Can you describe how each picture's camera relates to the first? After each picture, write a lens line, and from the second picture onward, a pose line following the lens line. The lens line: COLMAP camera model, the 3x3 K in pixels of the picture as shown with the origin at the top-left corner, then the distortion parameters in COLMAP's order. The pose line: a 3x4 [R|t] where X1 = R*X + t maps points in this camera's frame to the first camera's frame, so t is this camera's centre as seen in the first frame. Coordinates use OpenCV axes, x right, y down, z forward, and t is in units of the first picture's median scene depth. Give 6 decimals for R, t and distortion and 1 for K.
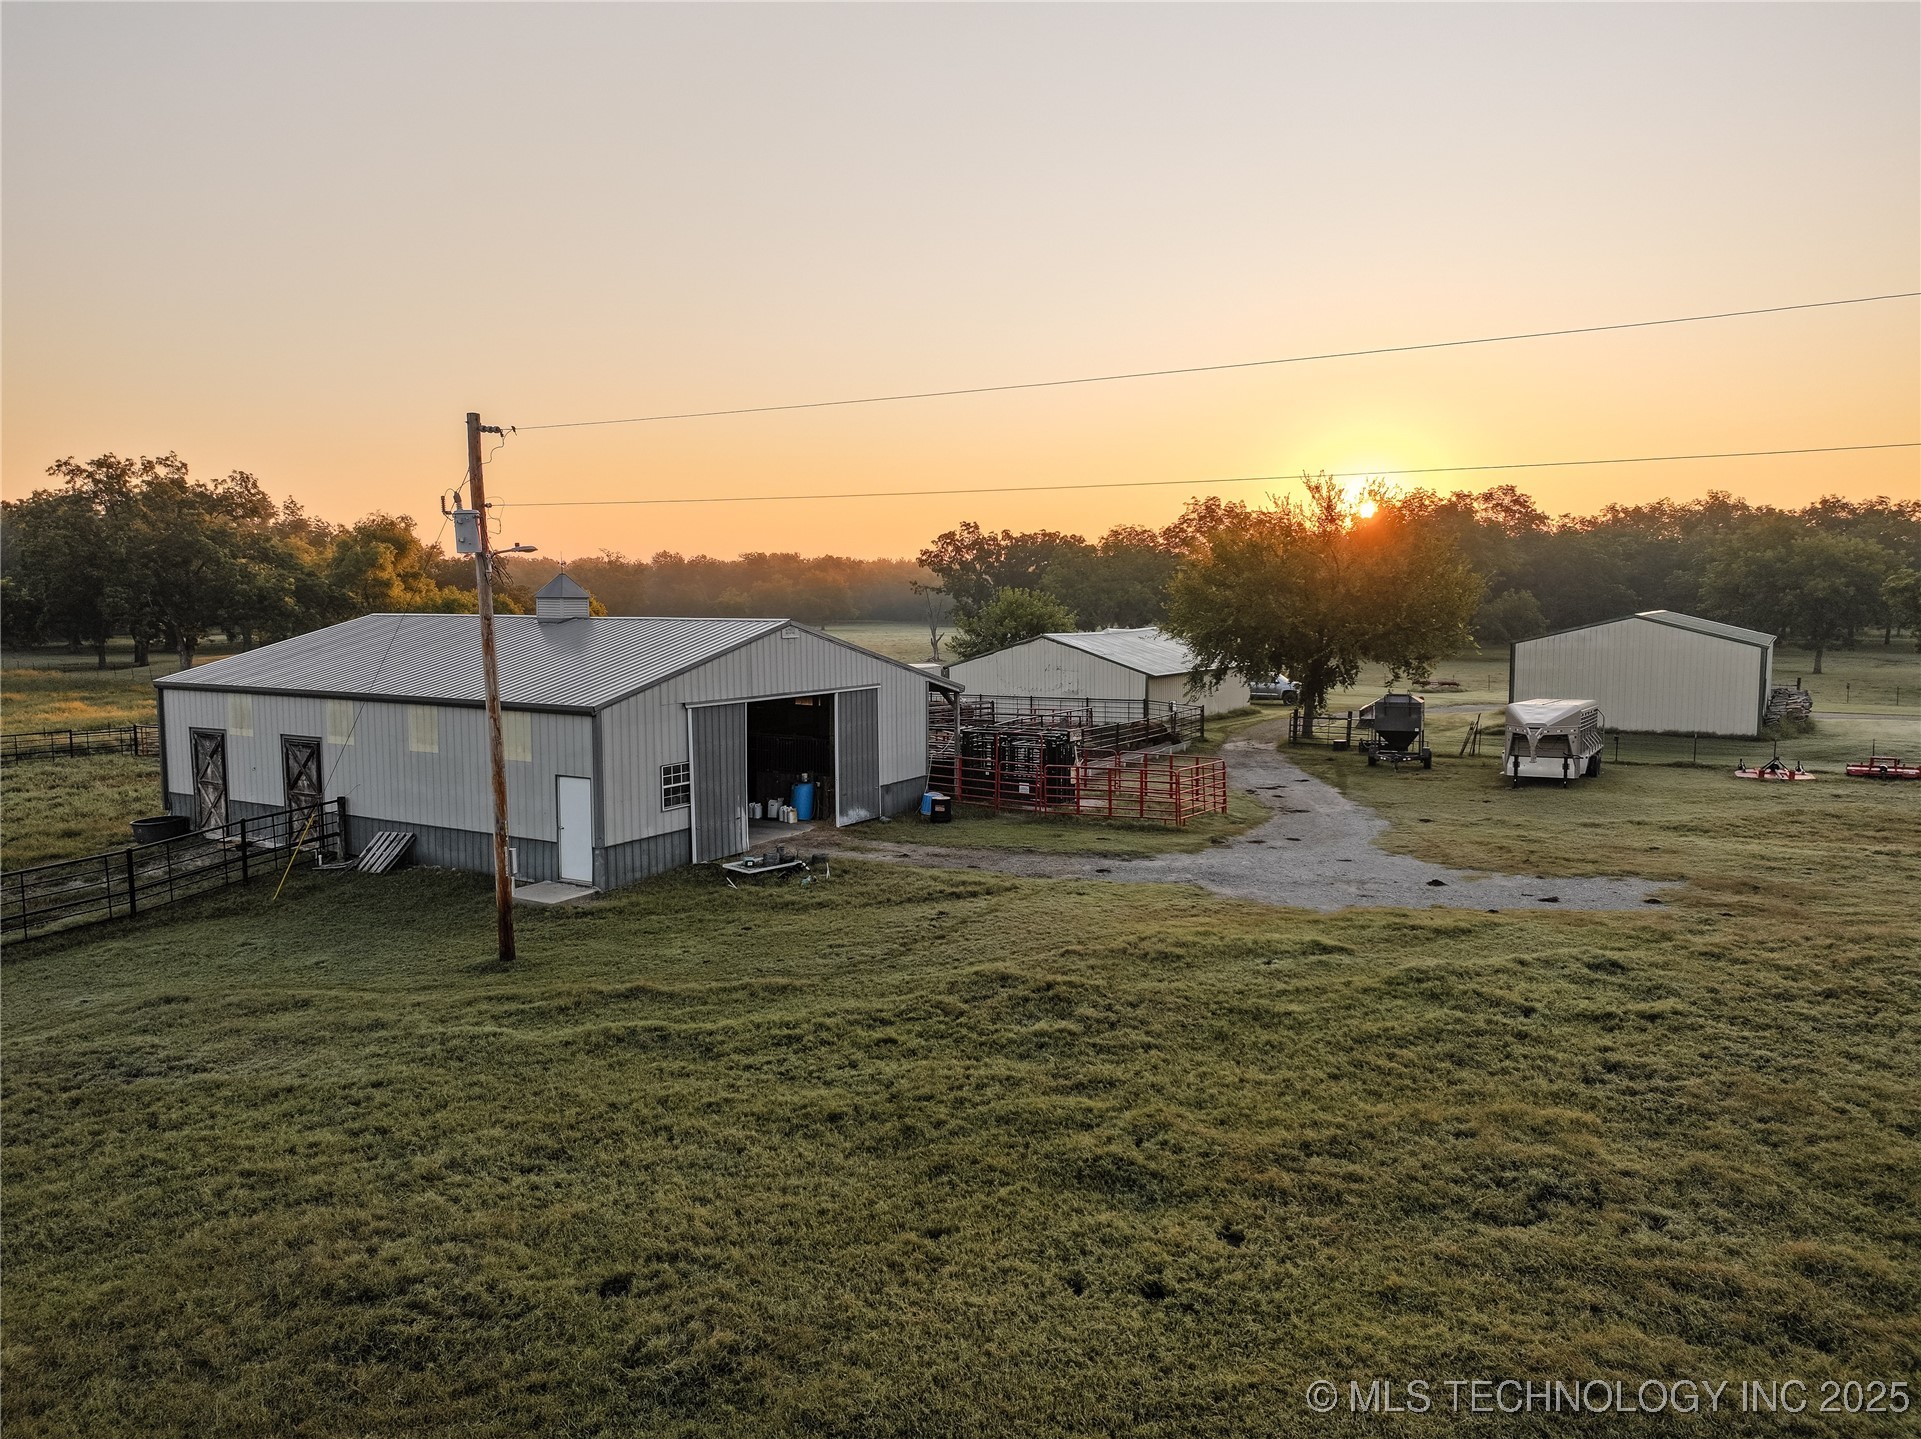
lens RADIAL K [[1363.9, 0, 960.5], [0, 1363.9, 719.5], [0, 0, 1]] dist [0.001491, 0.021602]
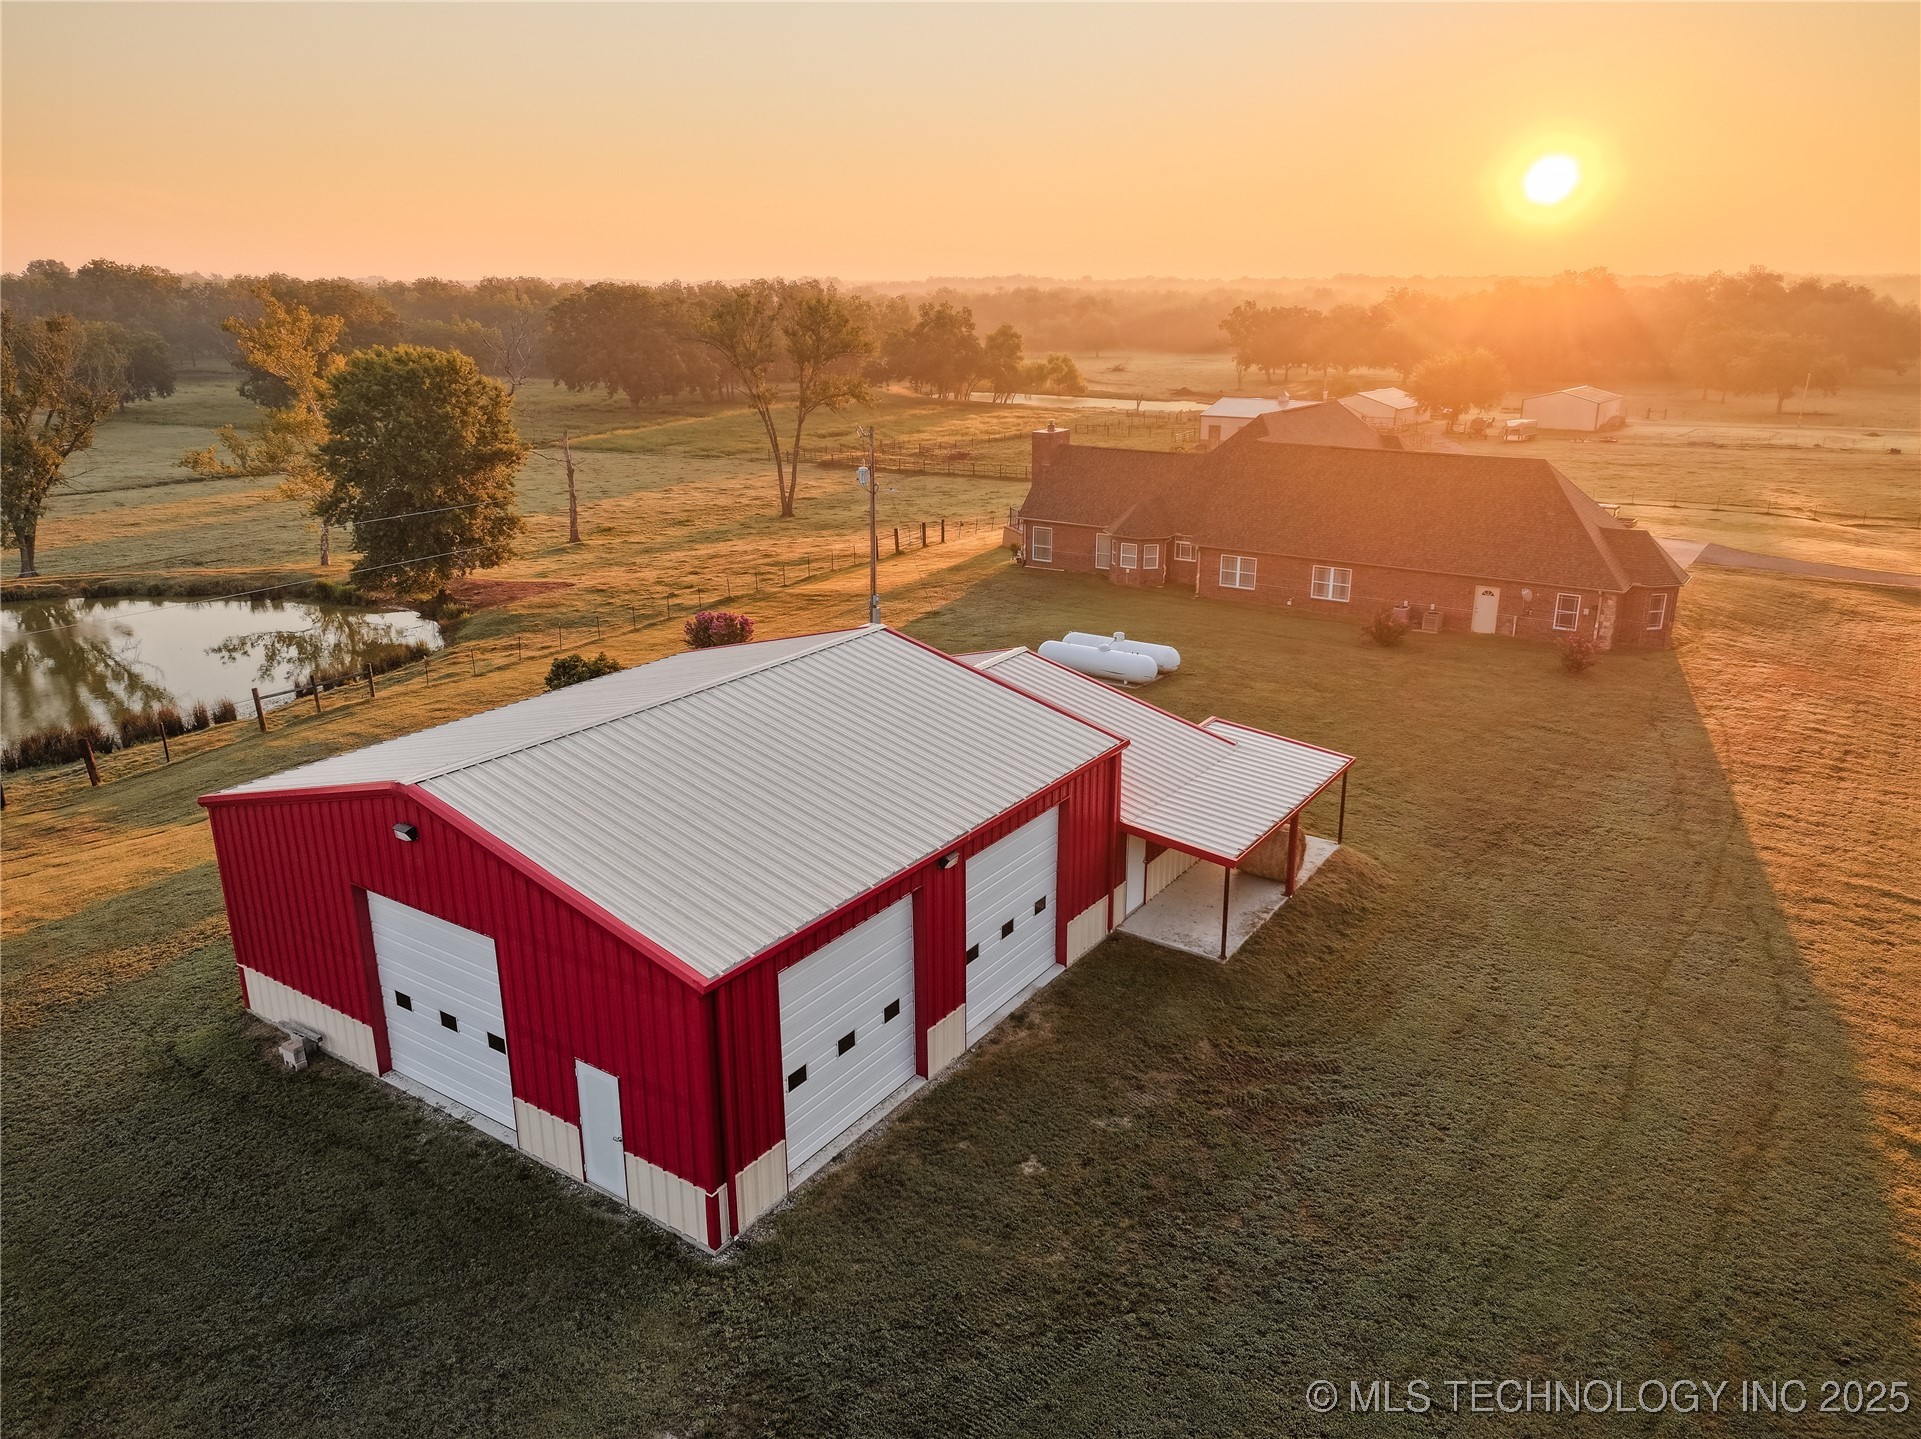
lens RADIAL K [[1363.9, 0, 960.5], [0, 1363.9, 719.5], [0, 0, 1]] dist [0.001491, 0.021602]
pose [[0.996293, 0.029566, -0.080787, -0.585856], [-0.011676, 0.976869, 0.213520, 0.004788], [0.085231, -0.211786, 0.973593, -2.248800]]
